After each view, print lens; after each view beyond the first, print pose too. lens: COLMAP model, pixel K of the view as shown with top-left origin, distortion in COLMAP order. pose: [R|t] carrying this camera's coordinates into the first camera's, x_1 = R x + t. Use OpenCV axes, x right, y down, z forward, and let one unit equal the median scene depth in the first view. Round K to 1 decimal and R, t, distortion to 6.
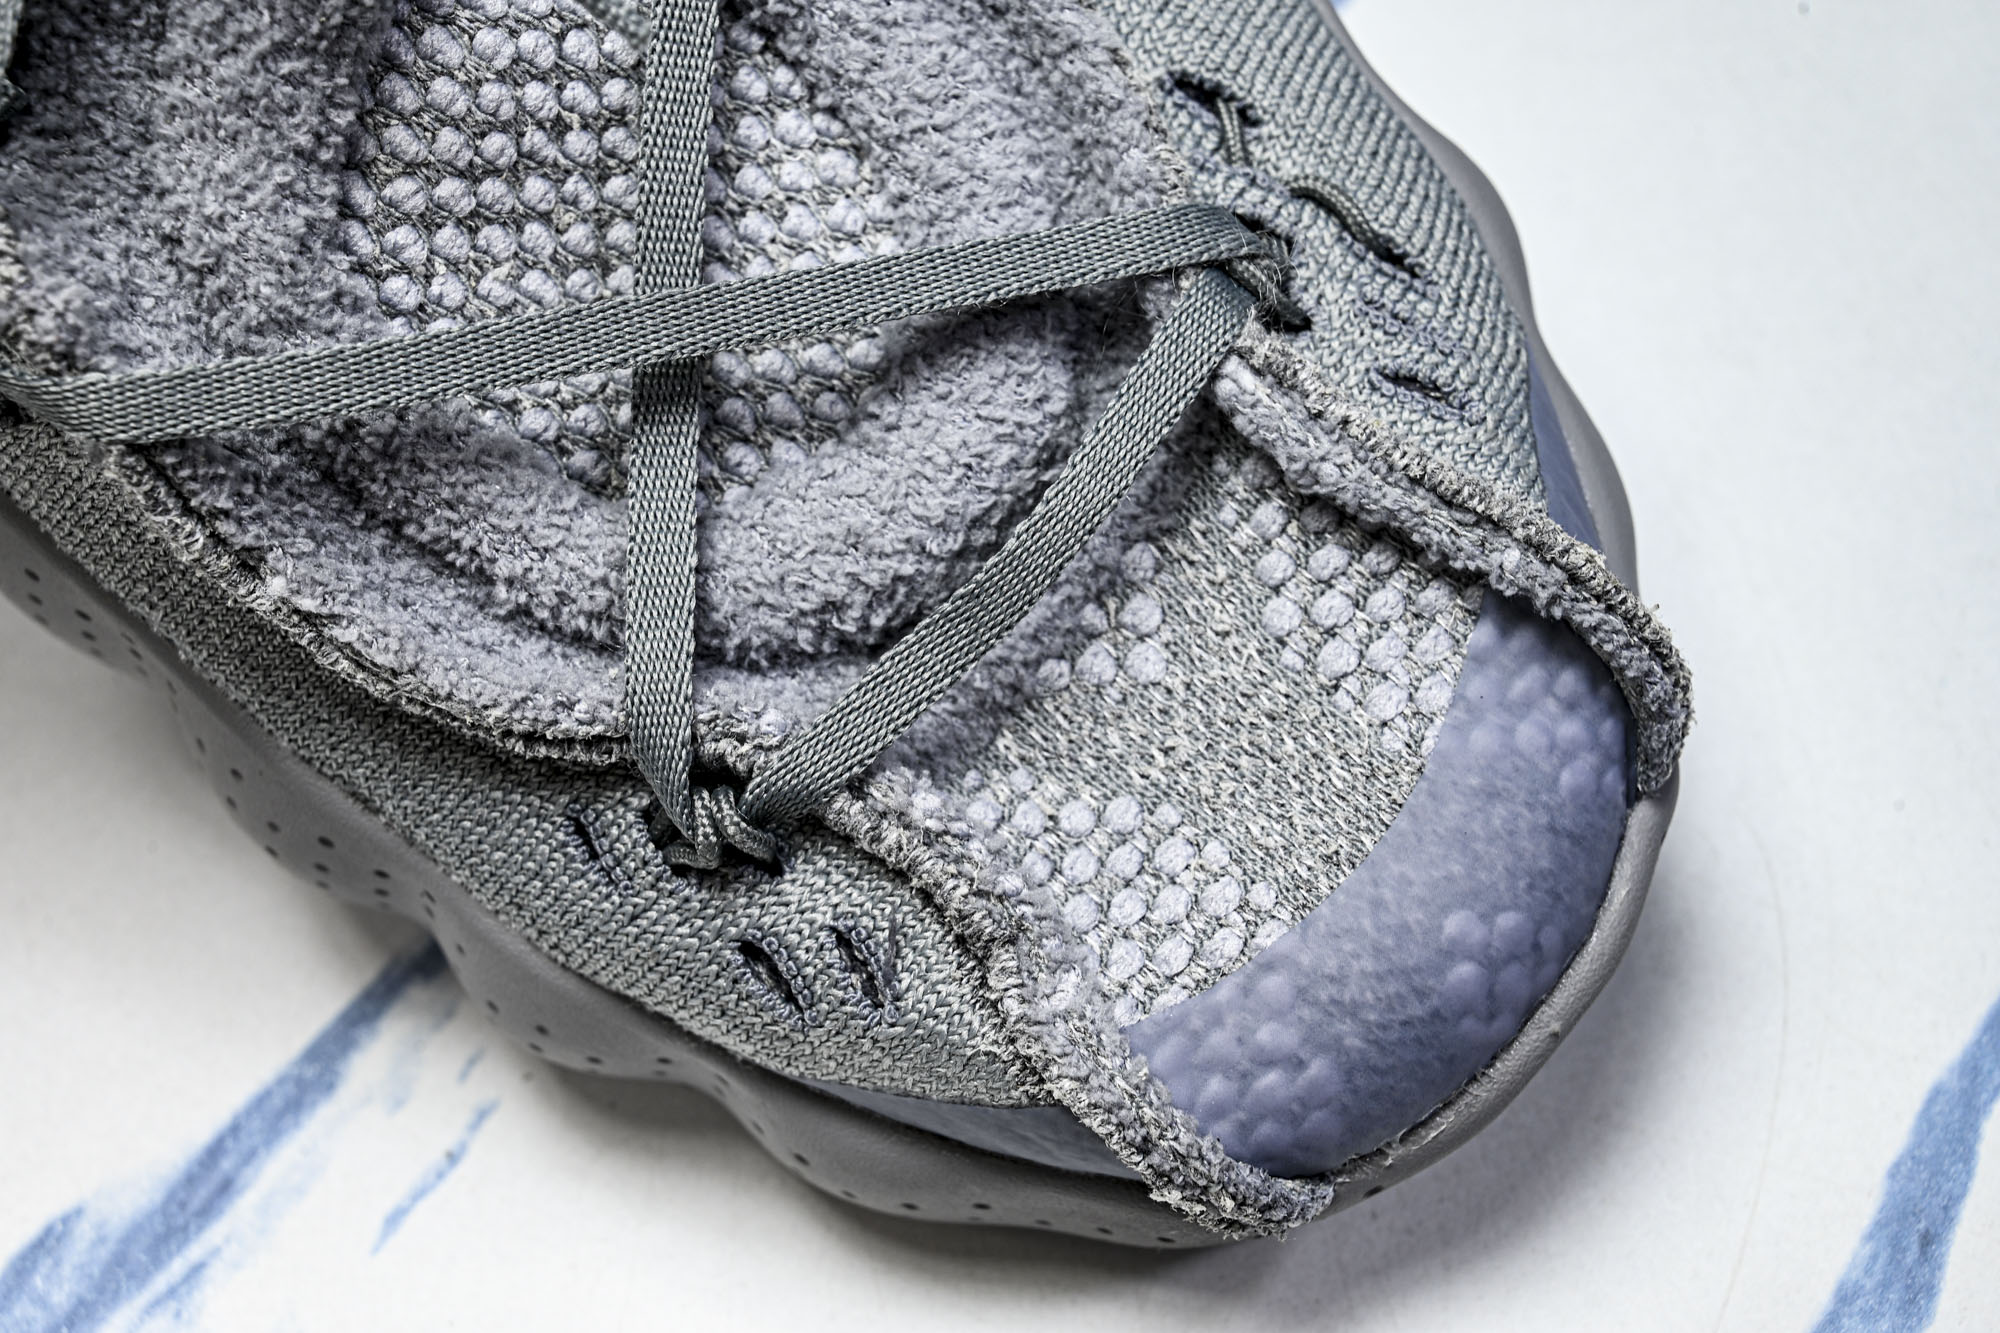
lens RADIAL K [[3585.8, 0, 998.5], [0, 3585.8, 665.9], [0, 0, 1]] dist [-0.073453, 0.000000]
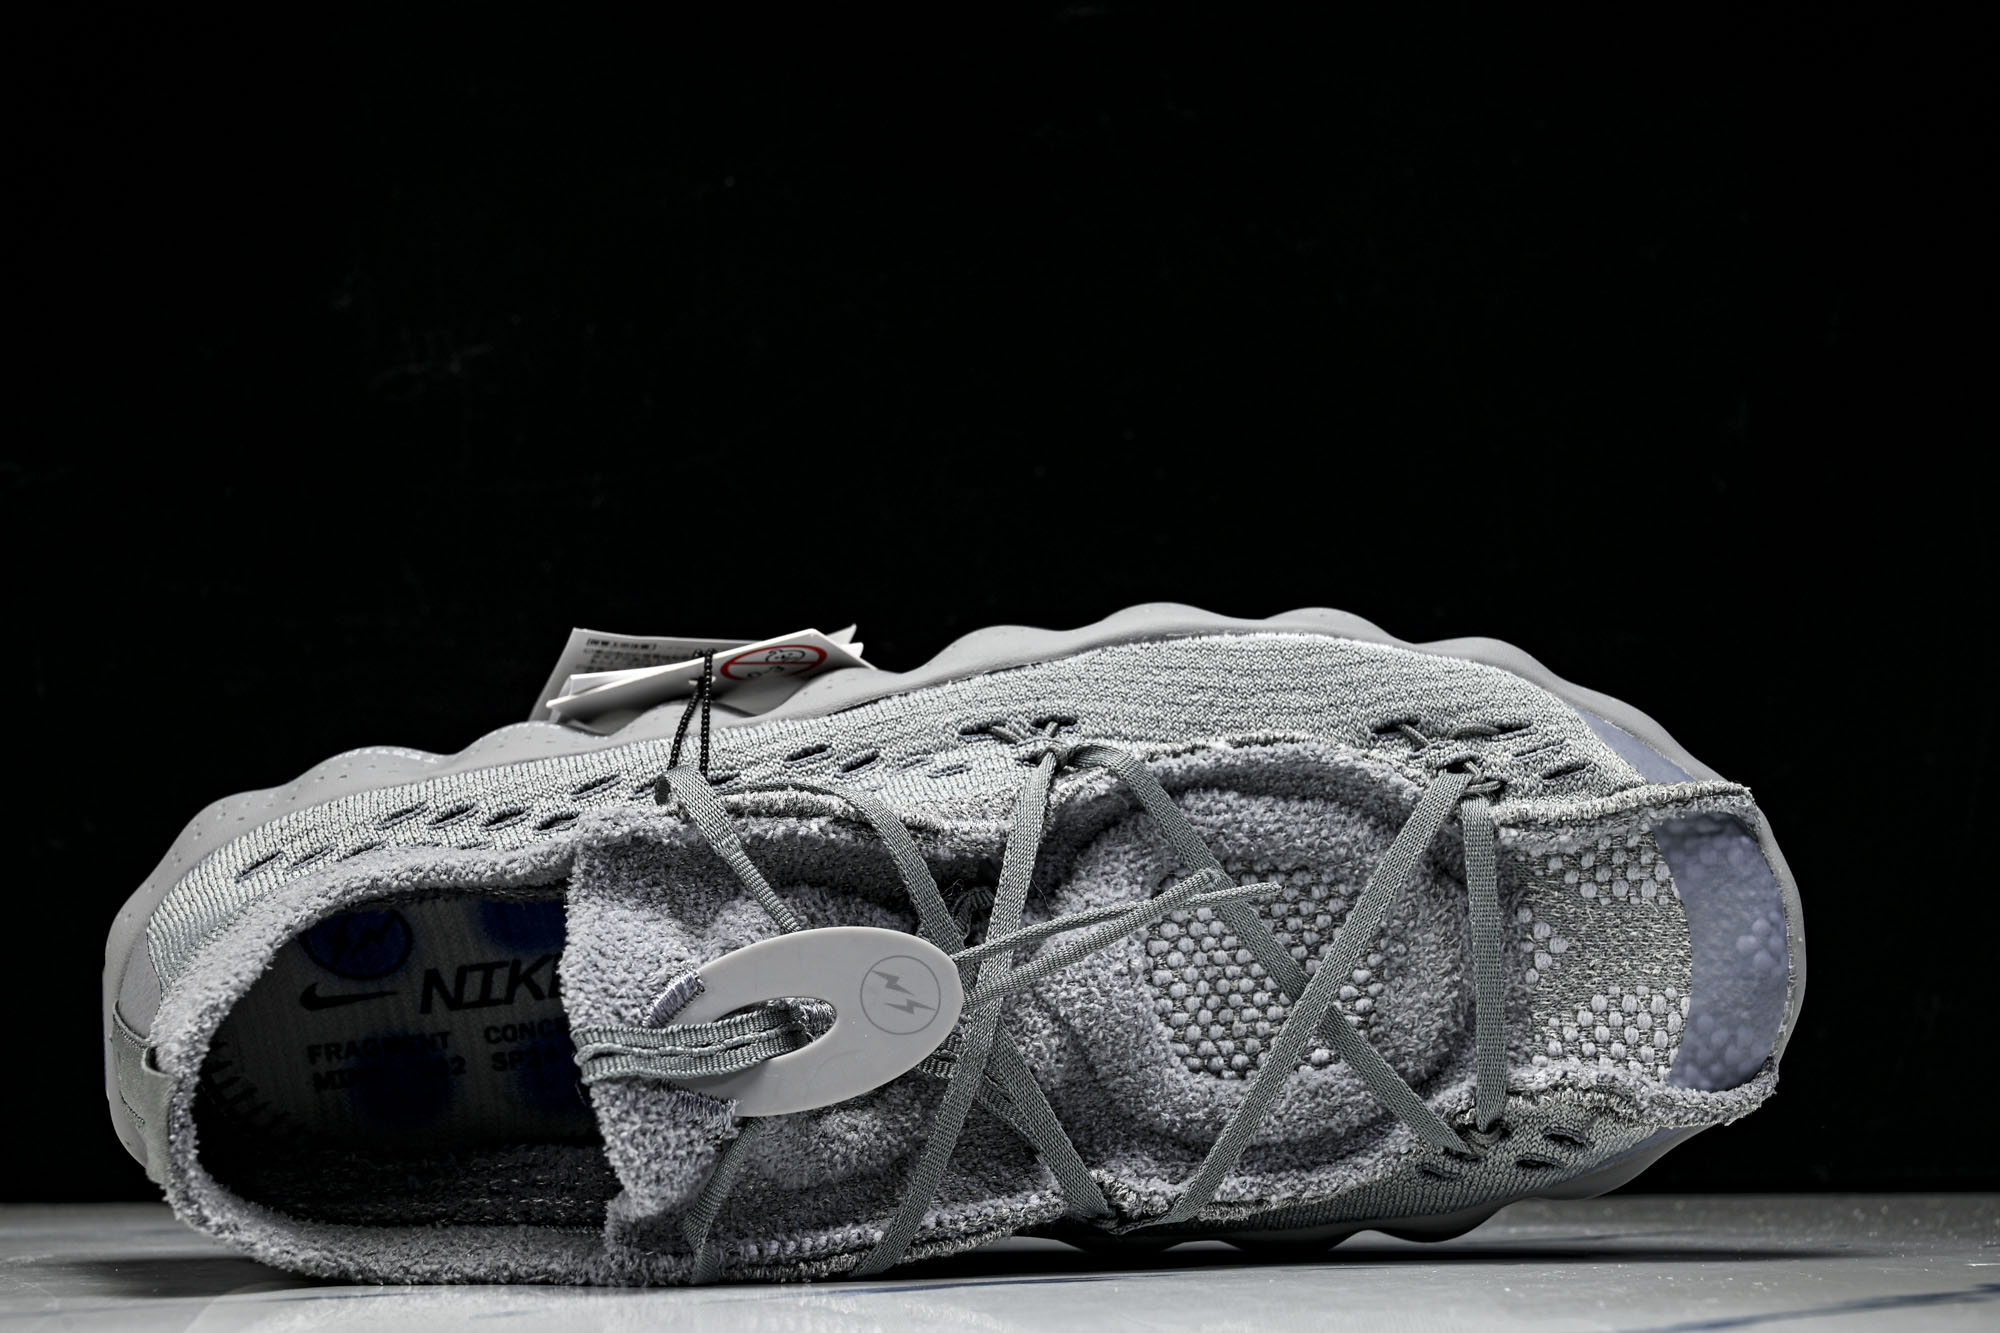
lens RADIAL K [[3133.6, 0, 1004.6], [0, 3133.6, 683.0], [0, 0, 1]] dist [-0.041942, 0.000000]
pose [[0.715206, -0.696337, -0.059963, 0.026161], [0.686629, 0.716059, -0.125699, -0.111629], [0.130466, 0.048728, 0.990255, -0.979665]]
